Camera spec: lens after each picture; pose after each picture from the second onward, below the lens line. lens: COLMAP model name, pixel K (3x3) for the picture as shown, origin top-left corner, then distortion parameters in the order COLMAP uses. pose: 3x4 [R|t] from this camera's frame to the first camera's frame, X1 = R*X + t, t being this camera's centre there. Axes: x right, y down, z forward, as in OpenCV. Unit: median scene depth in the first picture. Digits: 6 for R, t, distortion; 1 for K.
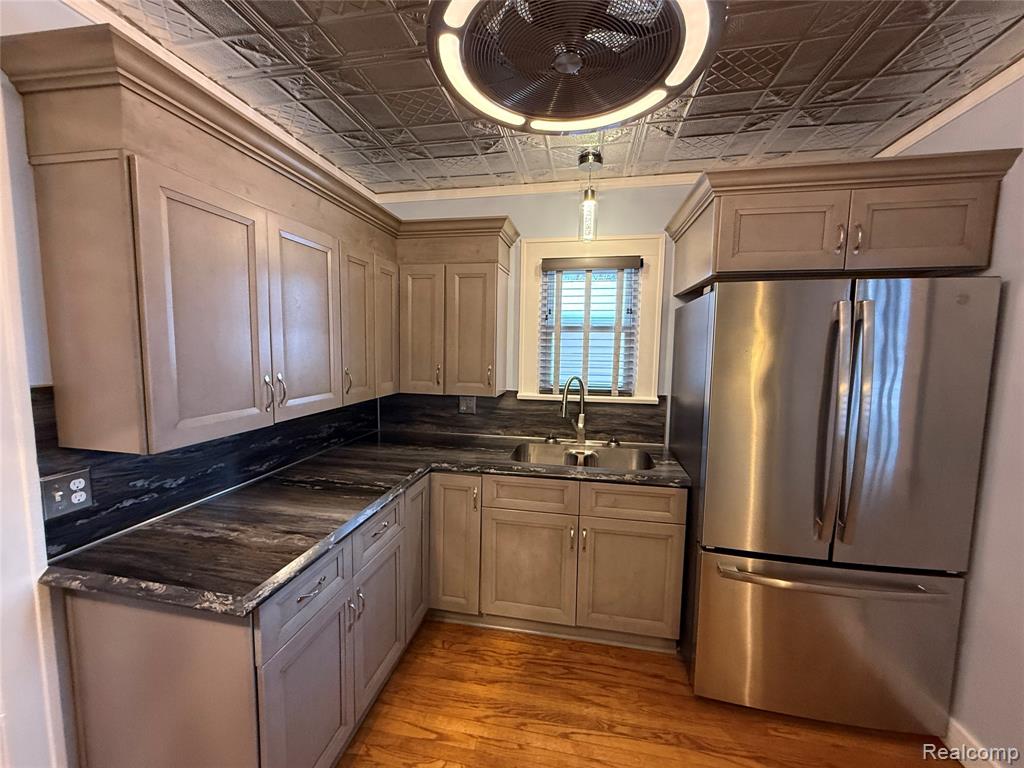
lens RADIAL K [[405.9, 0, 511.0], [0, 405.9, 382.8], [0, 0, 1]] dist [0.000489, -0.000081]
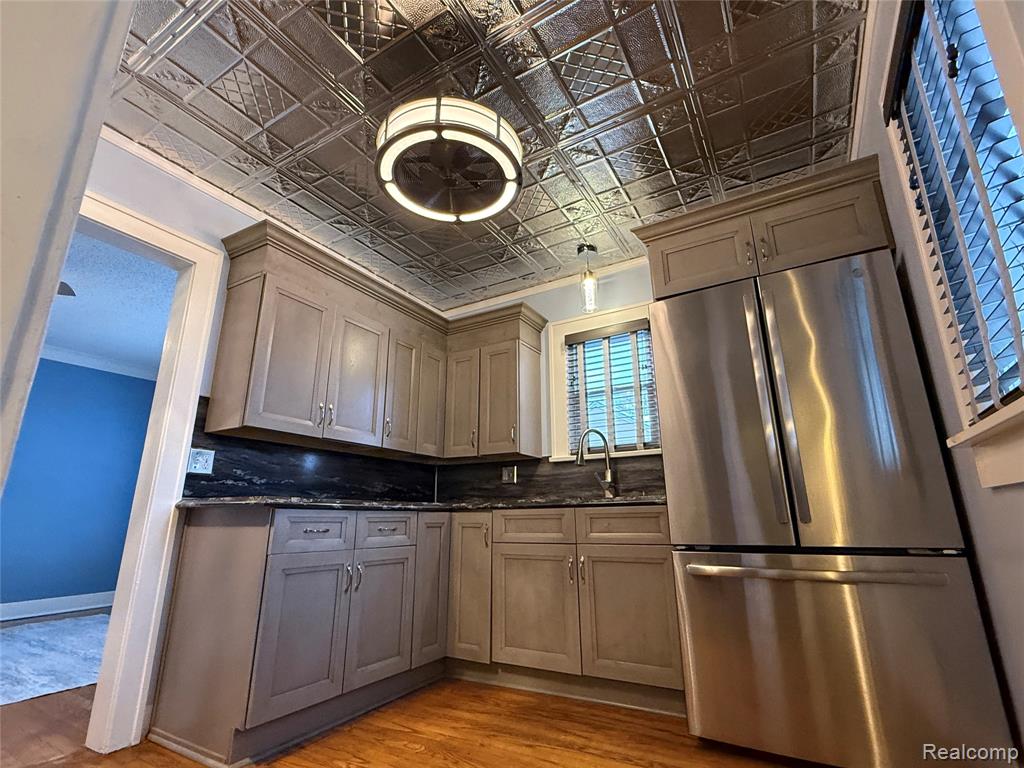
lens RADIAL K [[485.5, 0, 511.9], [0, 485.5, 384.8], [0, 0, 1]] dist [0.002245, 0.000418]
pose [[0.942600, -0.110399, -0.315146, 0.429340], [-0.010471, 0.933530, -0.358346, 0.382469], [0.333759, 0.341077, 0.878790, -0.240430]]
